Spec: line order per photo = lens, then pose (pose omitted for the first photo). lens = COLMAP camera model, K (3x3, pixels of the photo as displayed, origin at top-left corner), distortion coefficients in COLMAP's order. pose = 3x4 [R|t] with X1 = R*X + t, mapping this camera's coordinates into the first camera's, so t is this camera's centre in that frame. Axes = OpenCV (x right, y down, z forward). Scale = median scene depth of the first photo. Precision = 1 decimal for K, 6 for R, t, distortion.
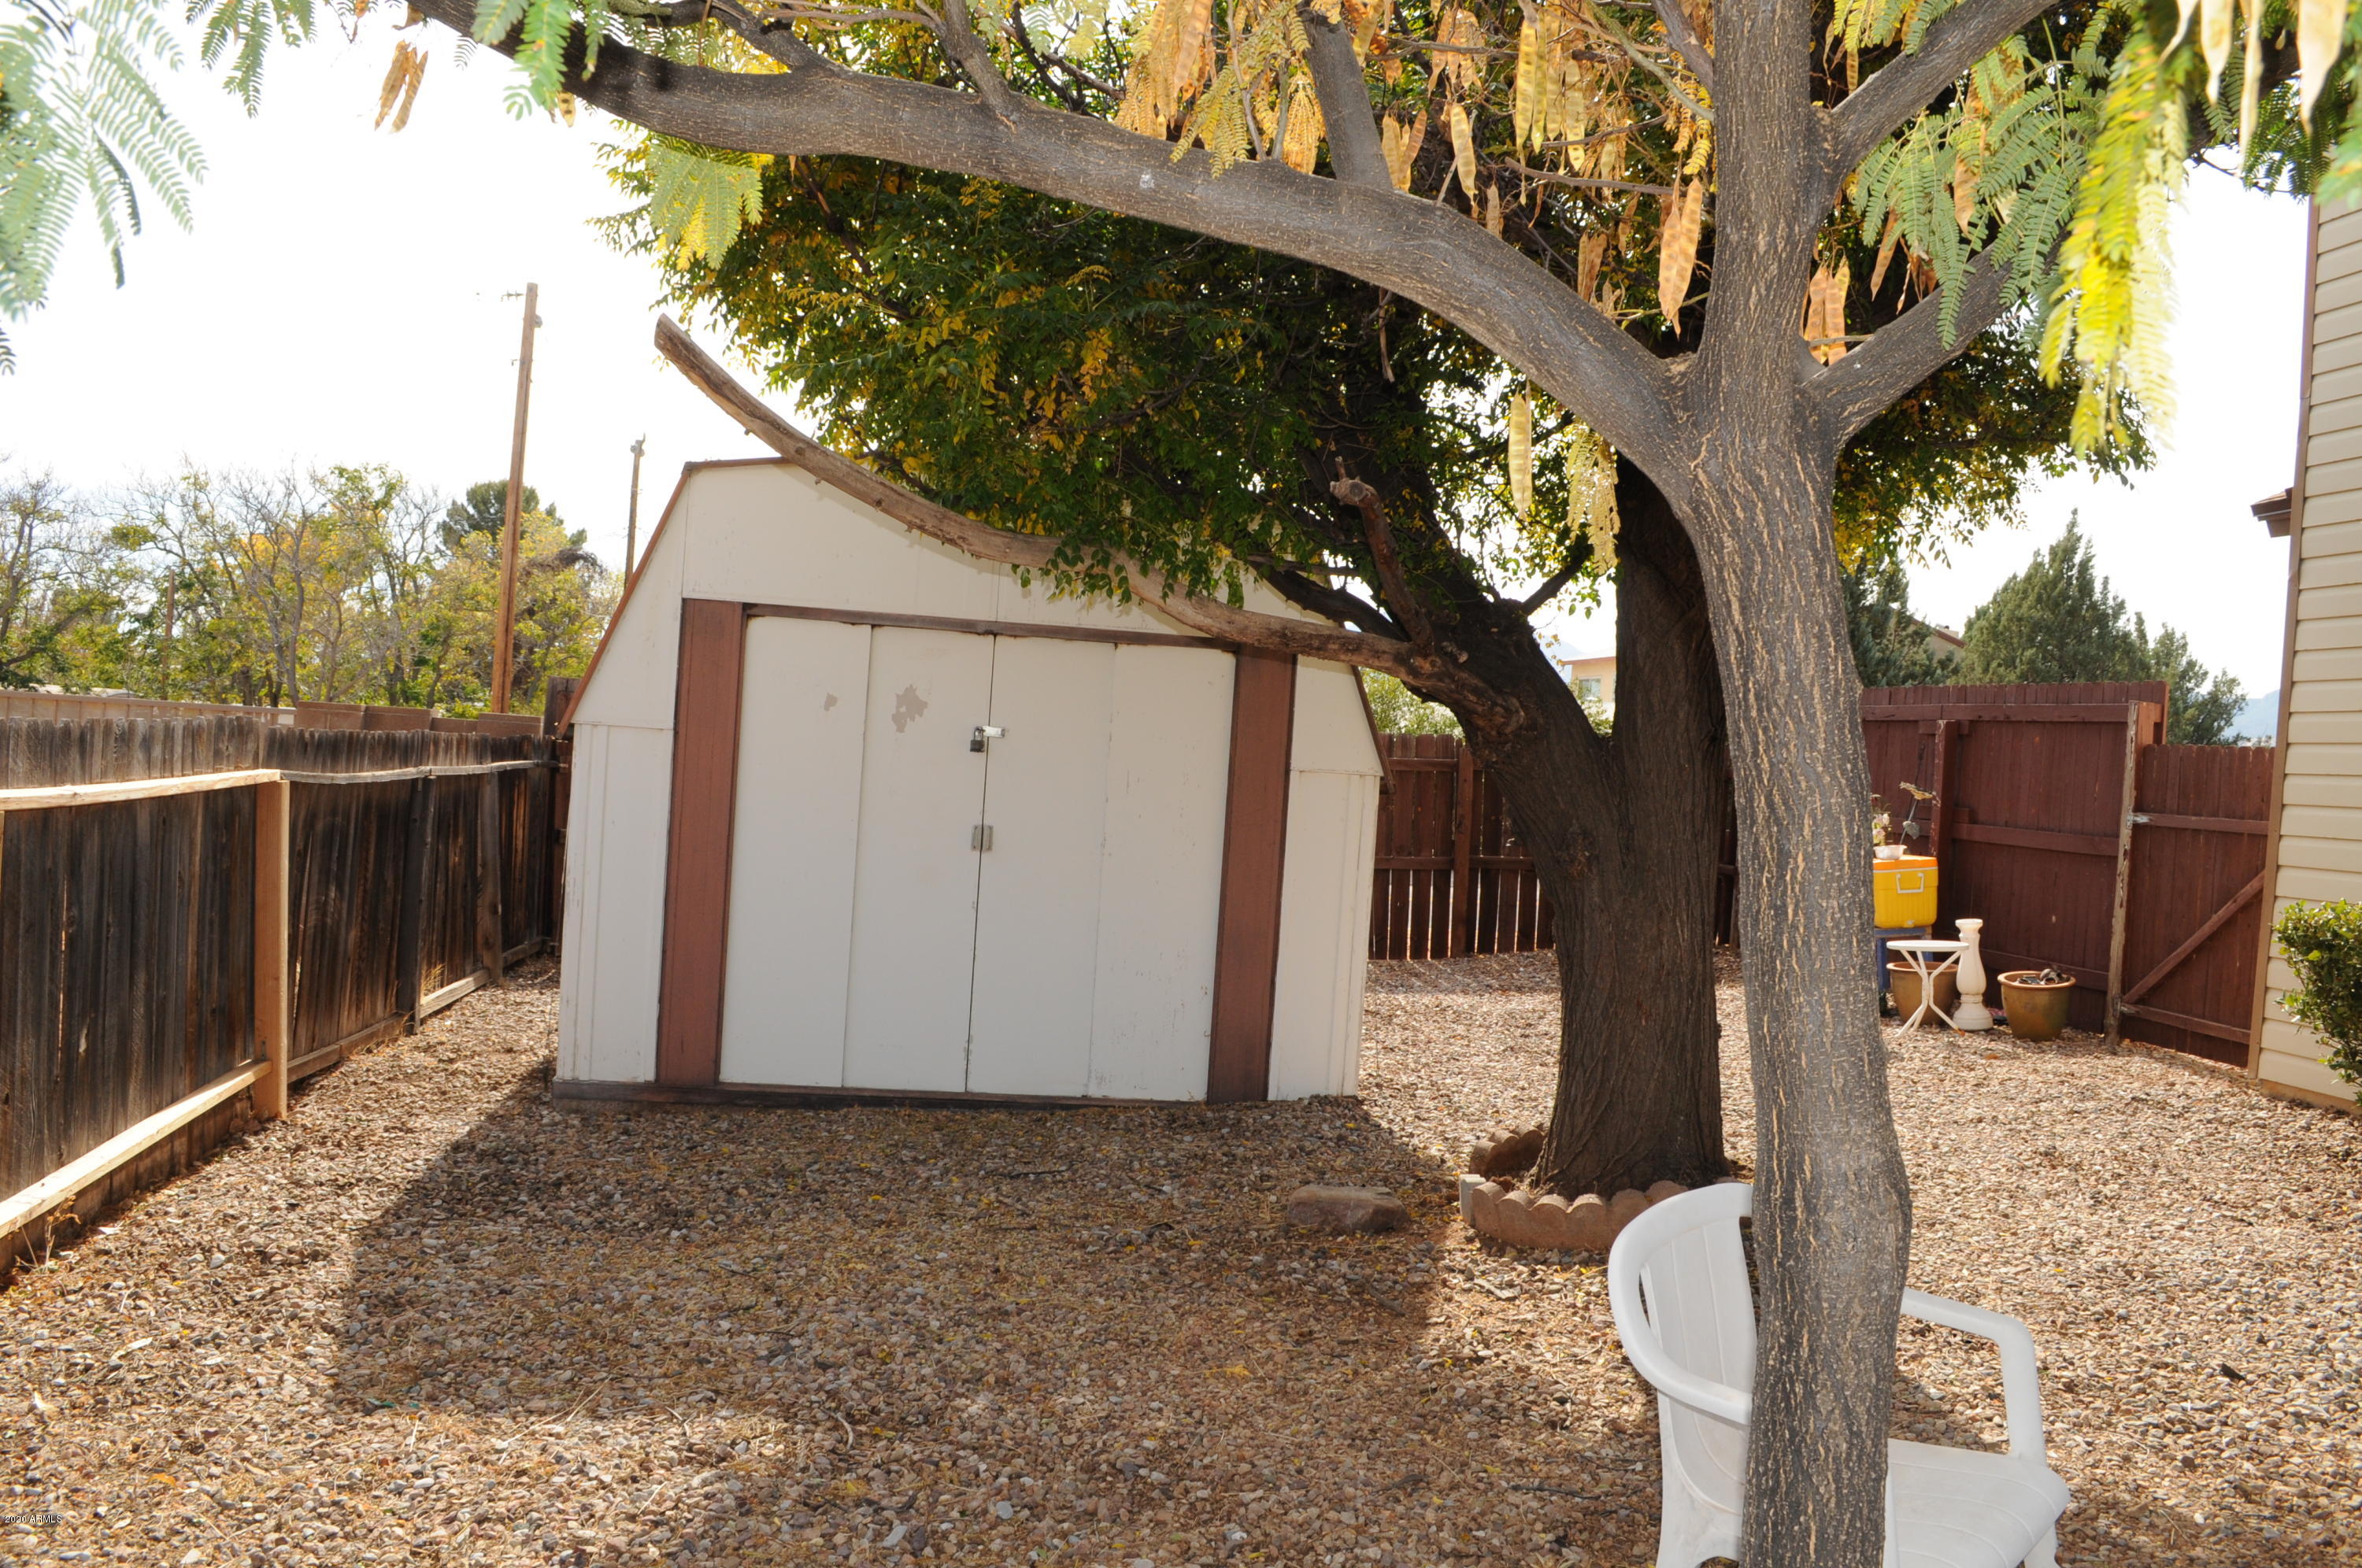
lens RADIAL K [[1892.5, 0, 1182.8], [0, 1892.5, 779.0], [0, 0, 1]] dist [-0.057585, 0.002398]
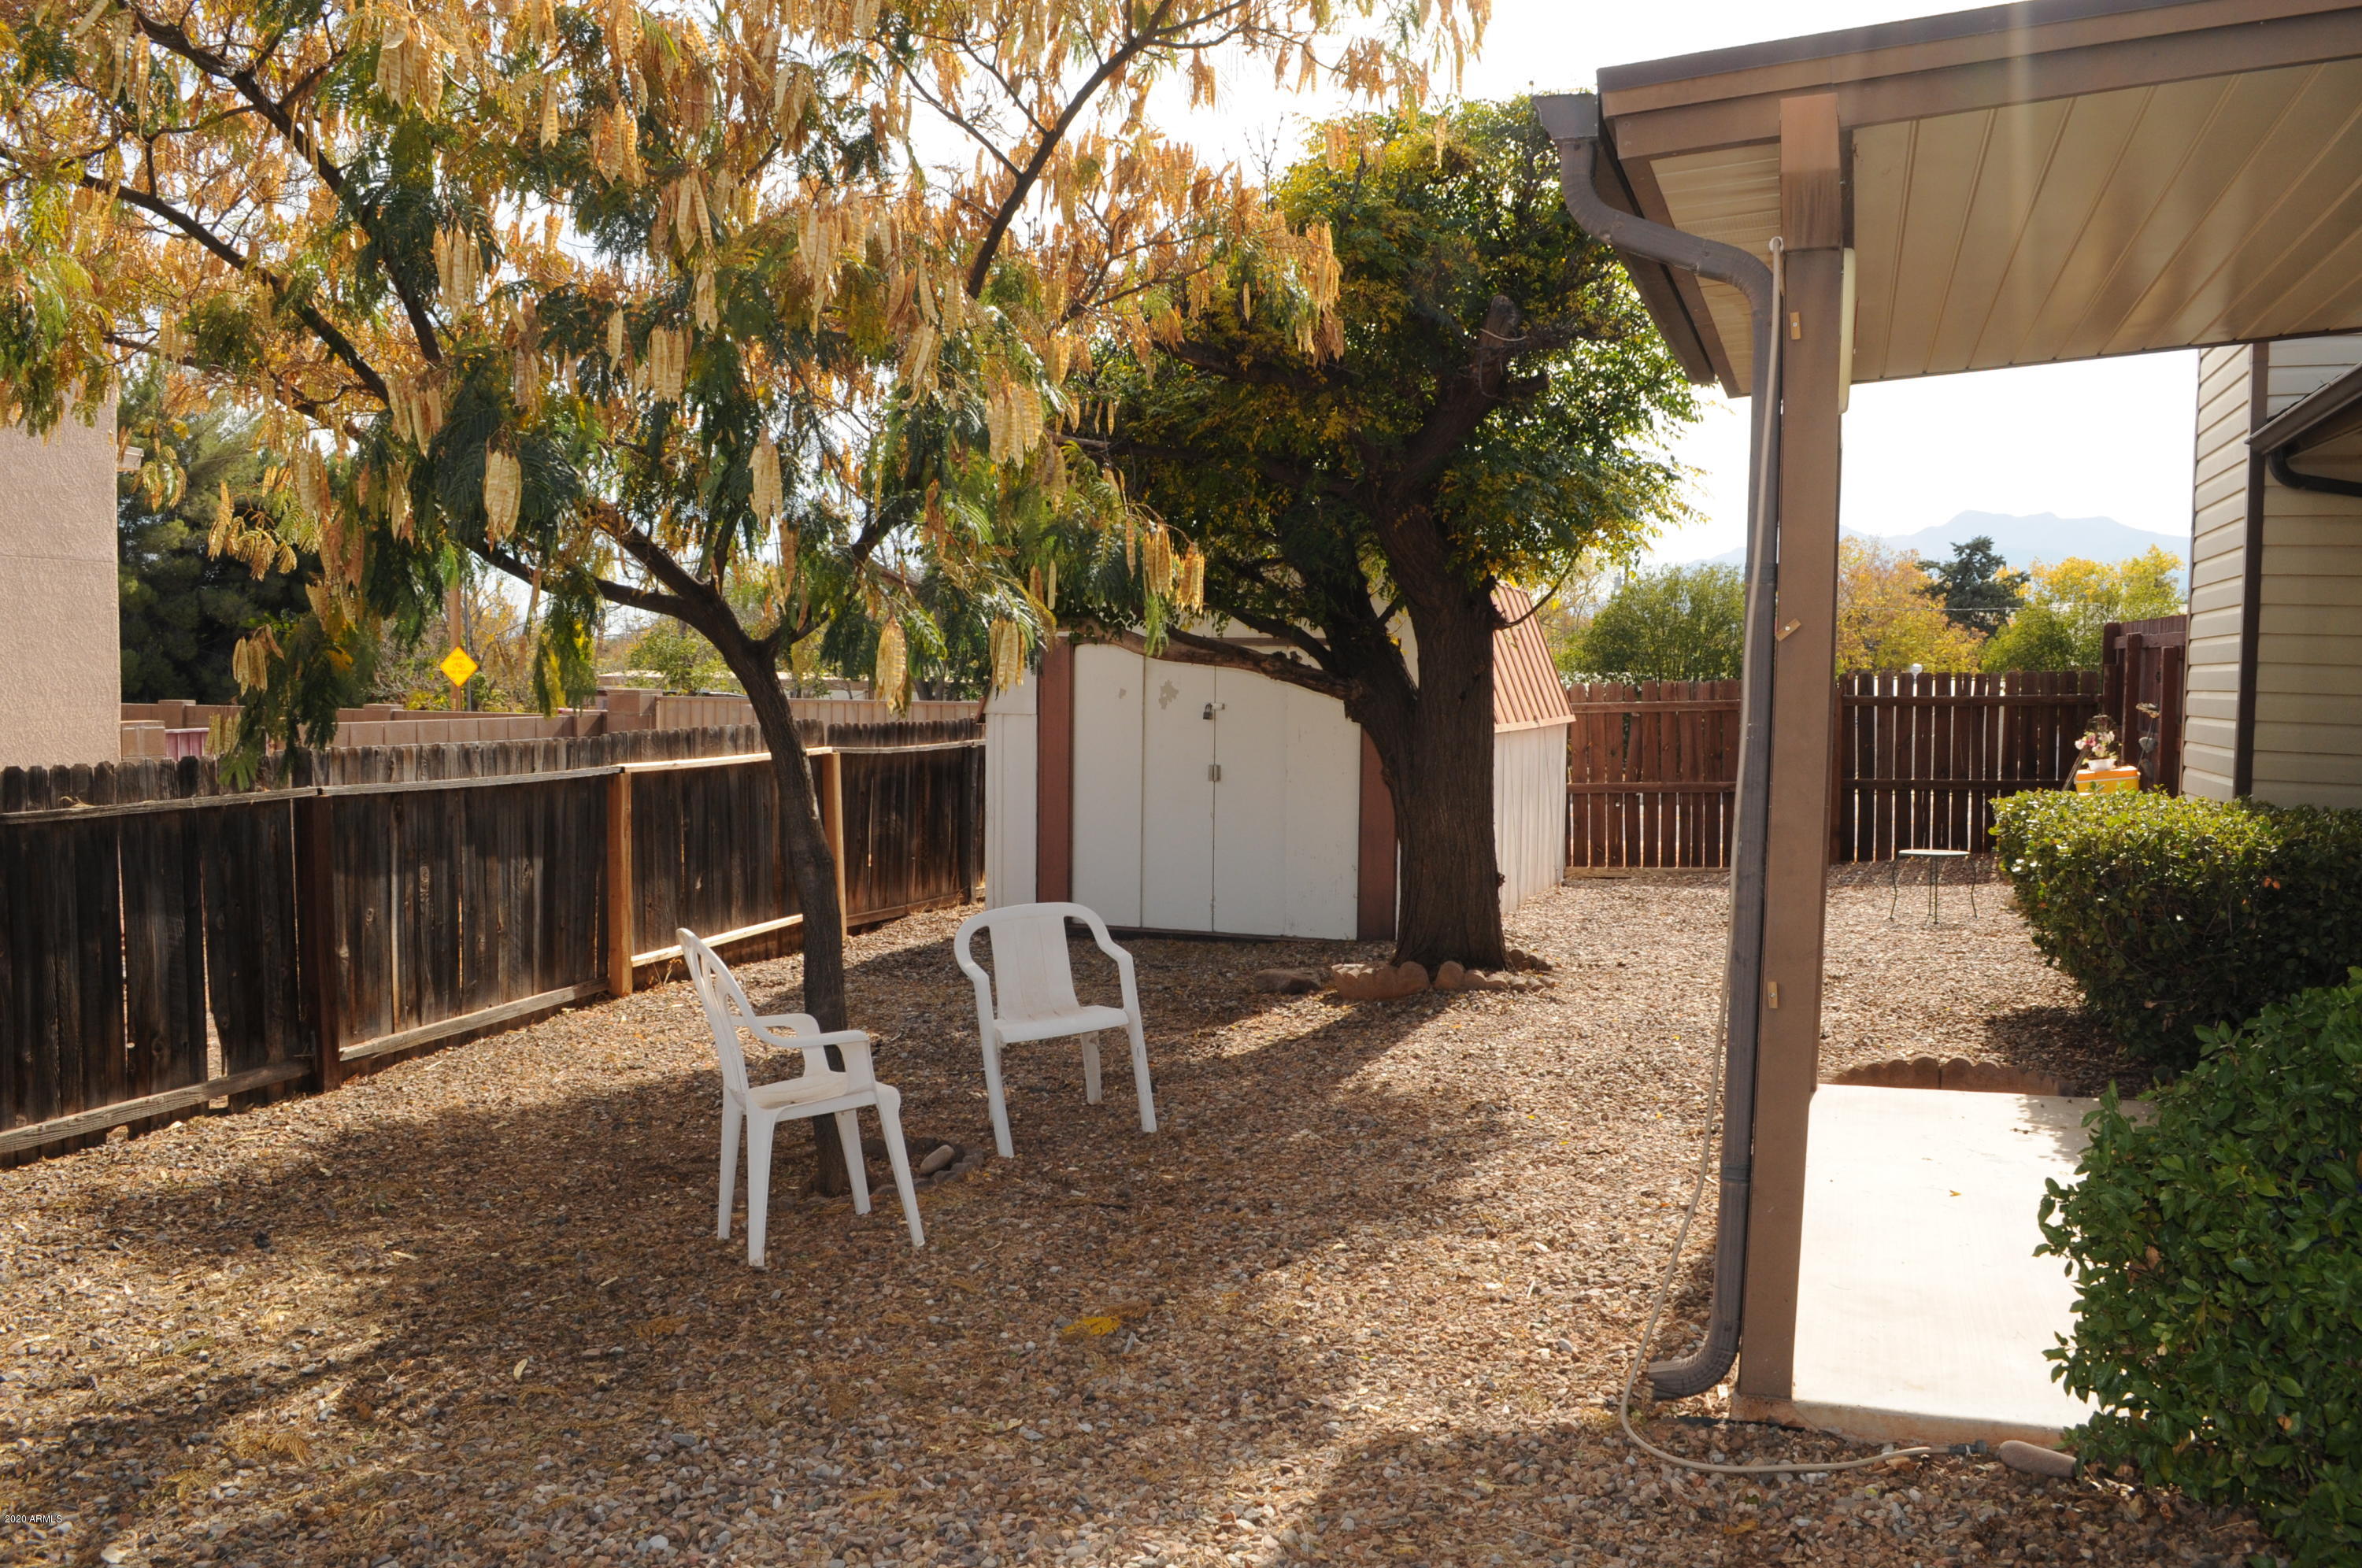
lens RADIAL K [[1892.5, 0, 1179.8], [0, 1892.5, 786.0], [0, 0, 1]] dist [-0.057585, 0.002398]
pose [[0.855581, -0.026211, -0.517005, 0.770038], [0.040769, 0.999027, 0.016818, 0.015723], [0.516061, -0.035467, 0.855817, -0.424322]]
